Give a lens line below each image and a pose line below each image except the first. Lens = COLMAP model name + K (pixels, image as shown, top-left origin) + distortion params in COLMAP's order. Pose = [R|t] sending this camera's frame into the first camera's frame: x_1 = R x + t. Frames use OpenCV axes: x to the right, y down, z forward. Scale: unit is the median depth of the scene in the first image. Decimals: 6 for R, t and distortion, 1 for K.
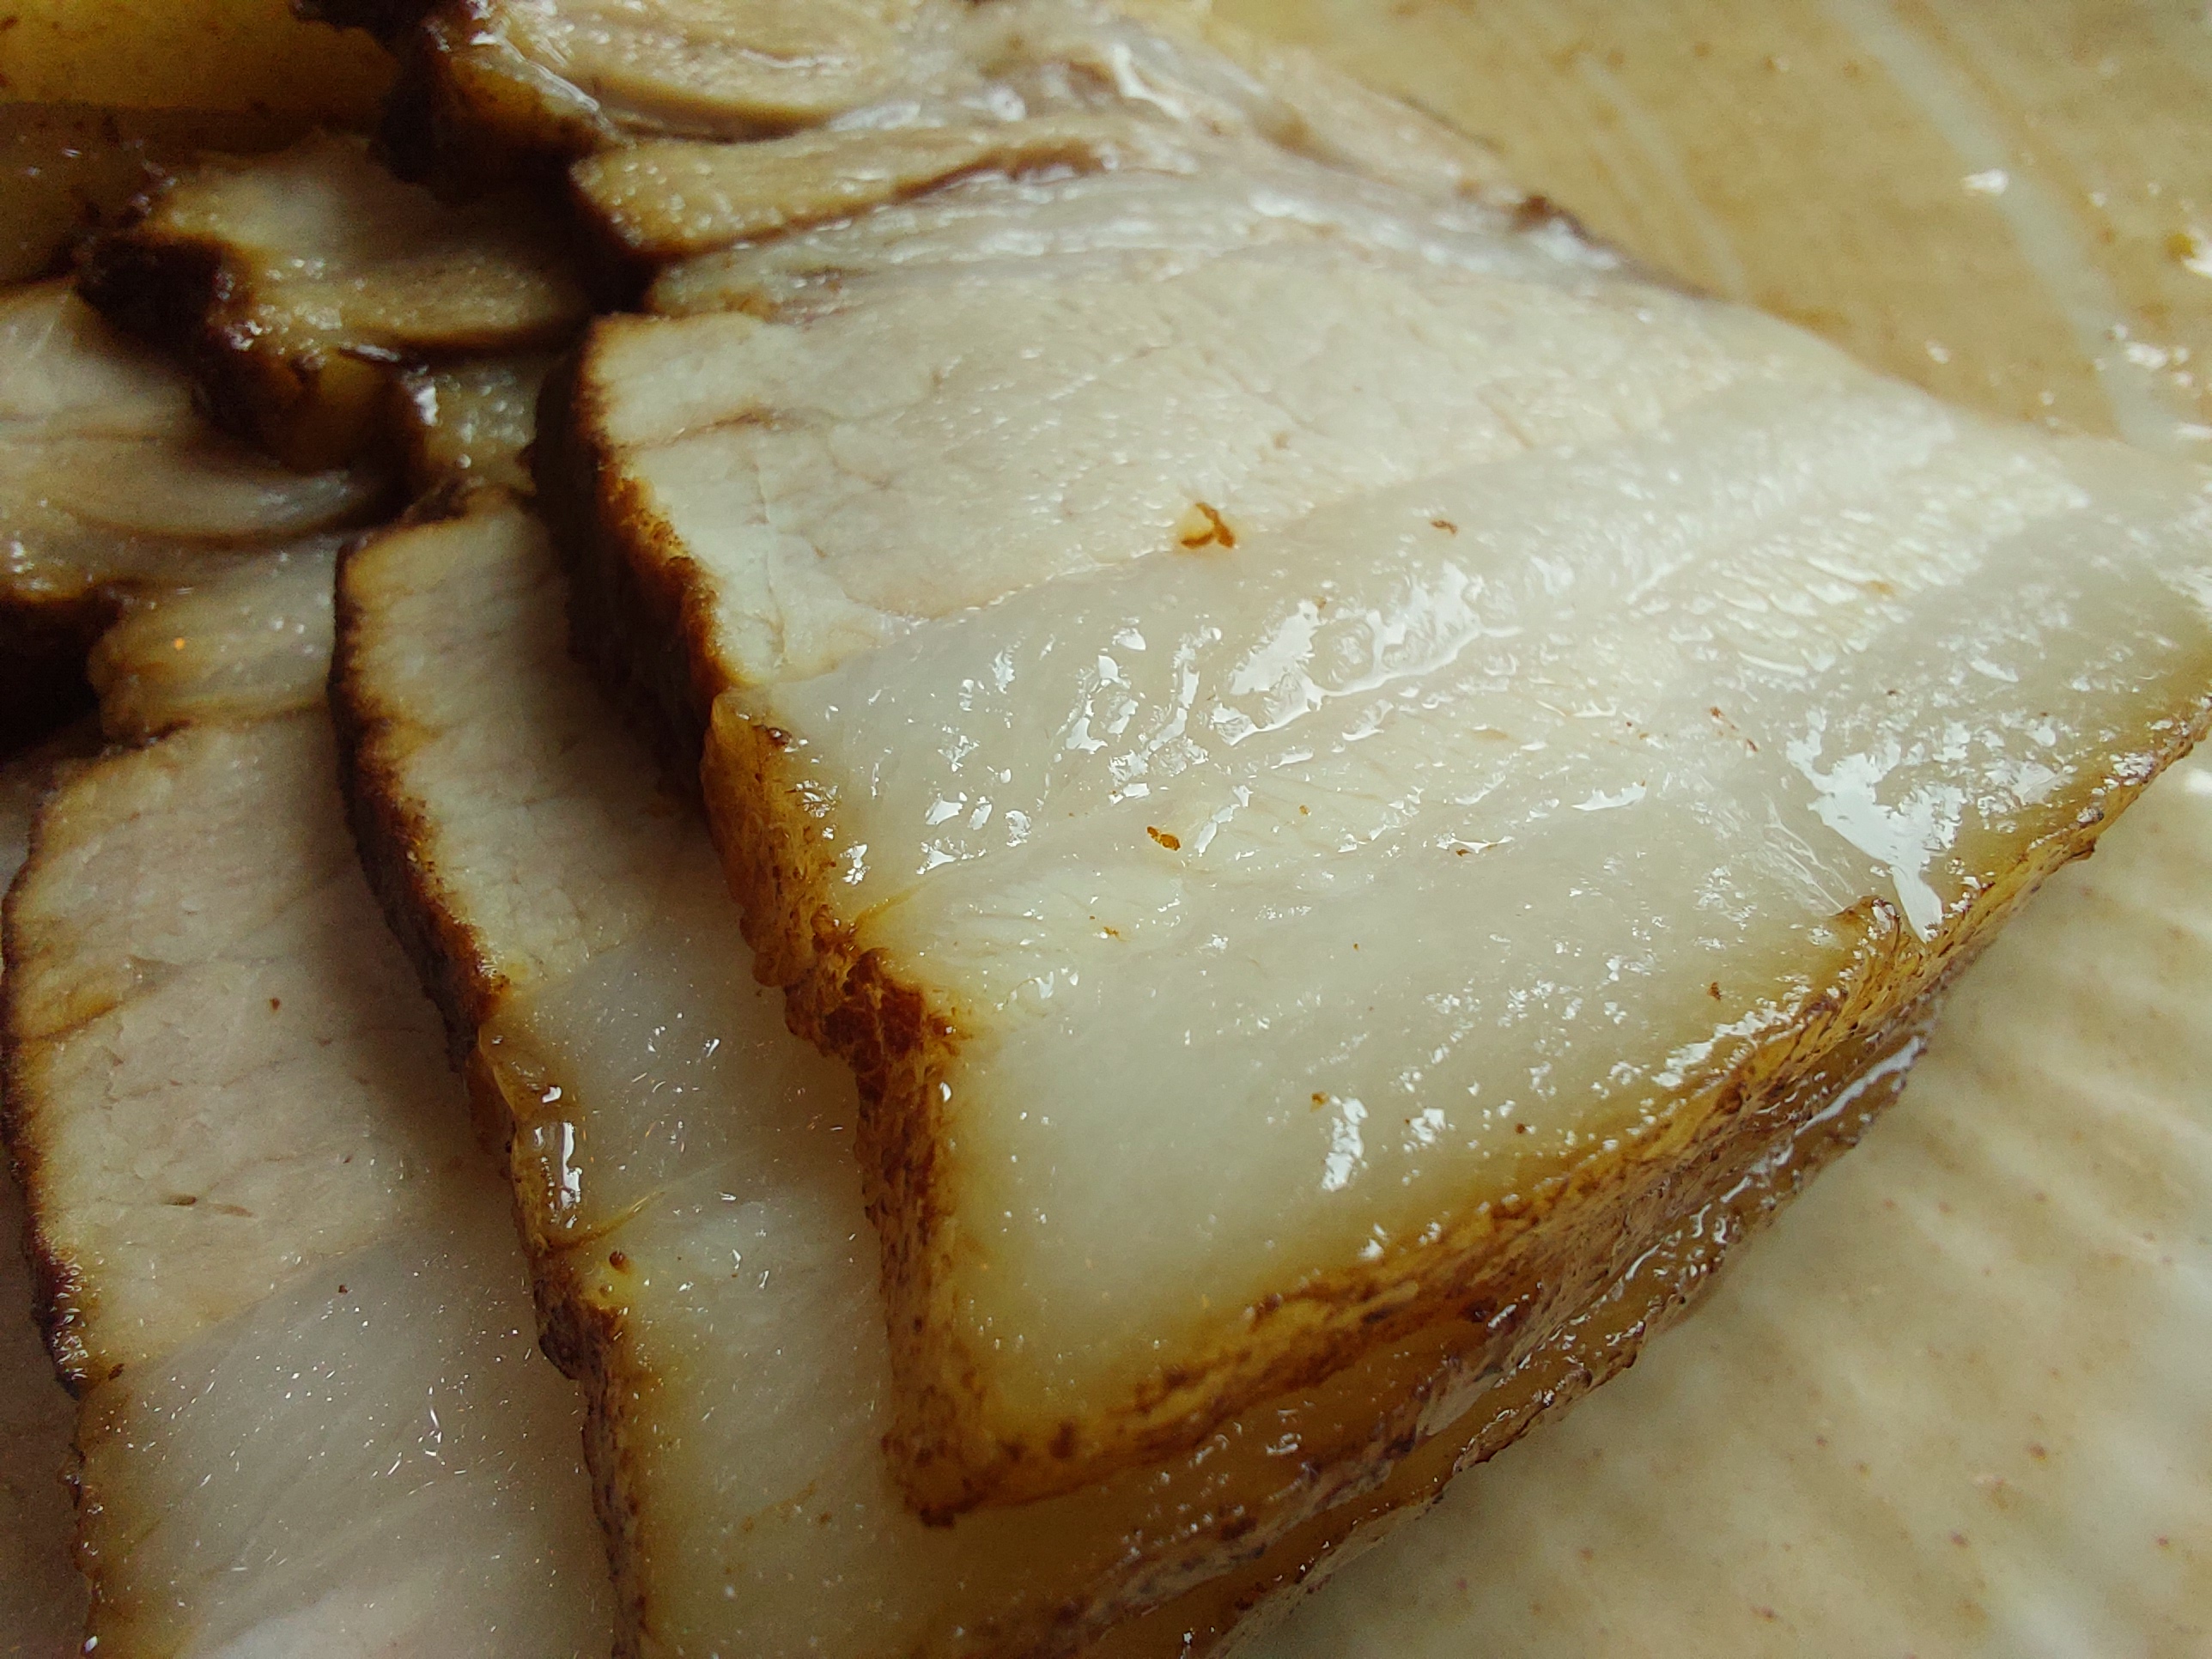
lens RADIAL K [[1600.2, 0, 1103.3], [0, 1600.2, 829.2], [0, 0, 1]] dist [0.006371, 0.011335]
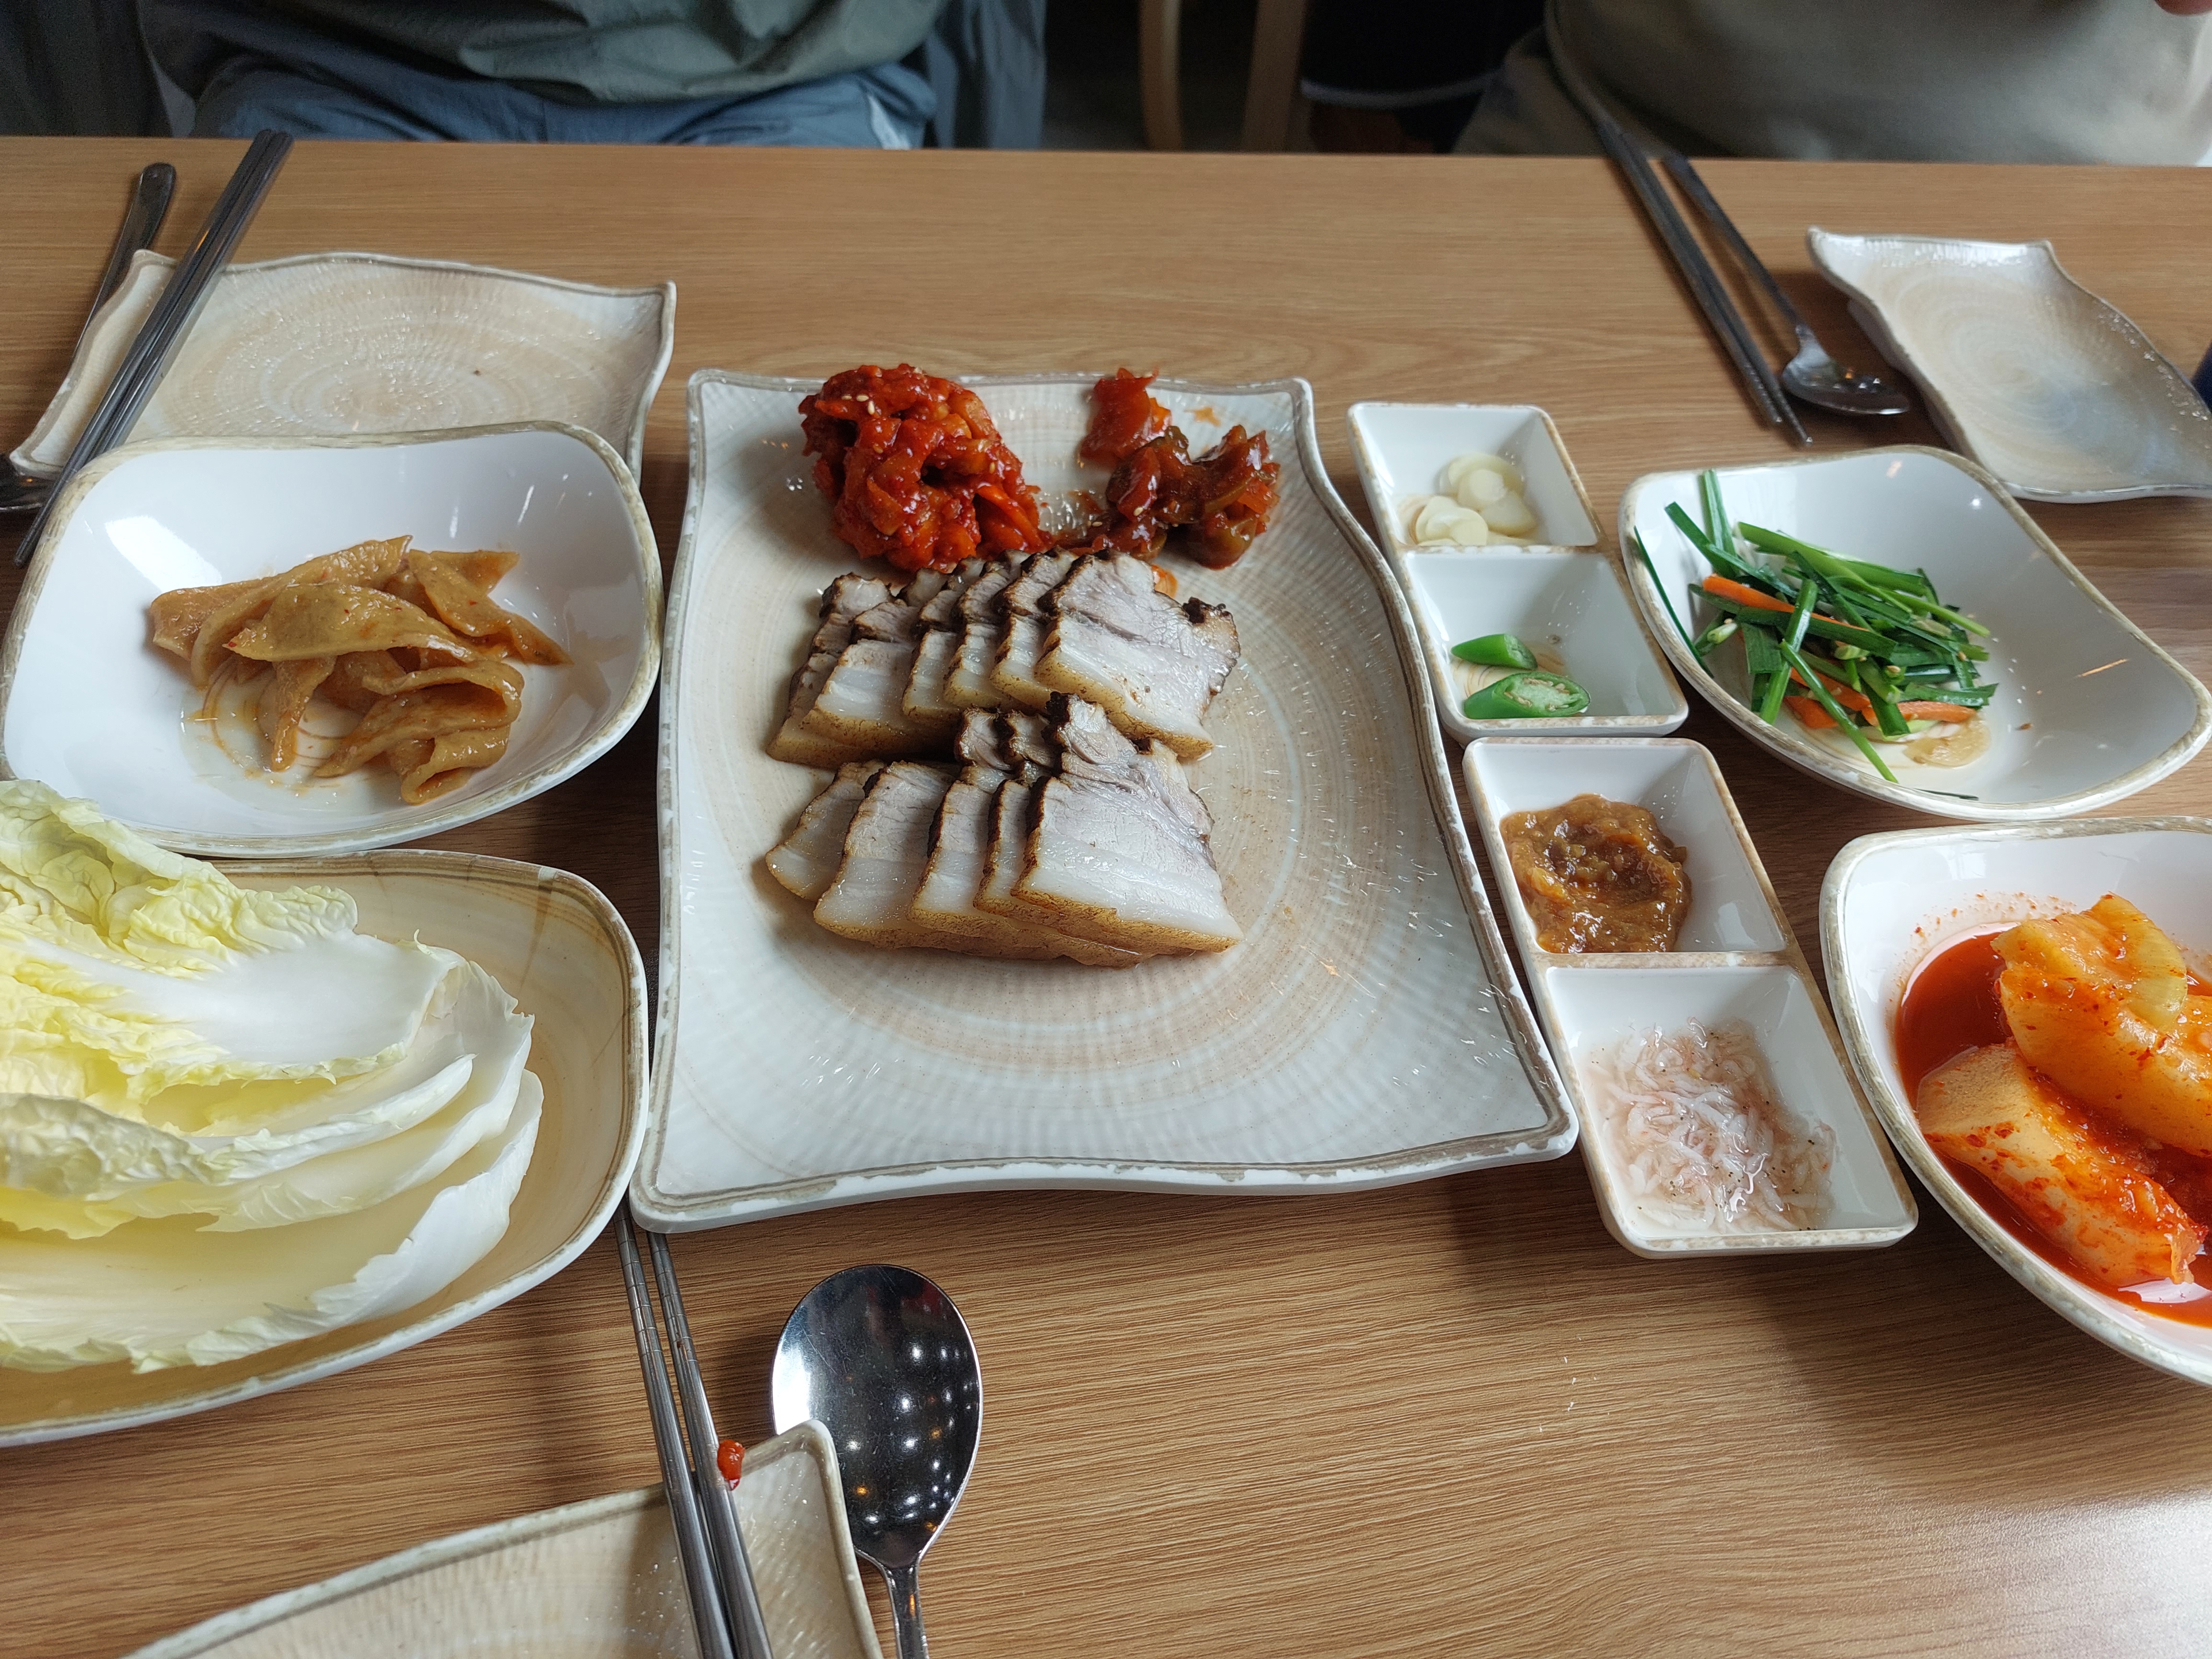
lens RADIAL K [[1600.2, 0, 1109.1], [0, 1600.2, 830.5], [0, 0, 1]] dist [0.006371, 0.011335]
pose [[0.803828, 0.578138, -0.140062, 1.005978], [-0.593225, 0.796535, -0.116687, 0.553542], [0.044103, 0.176885, 0.983243, -5.801874]]
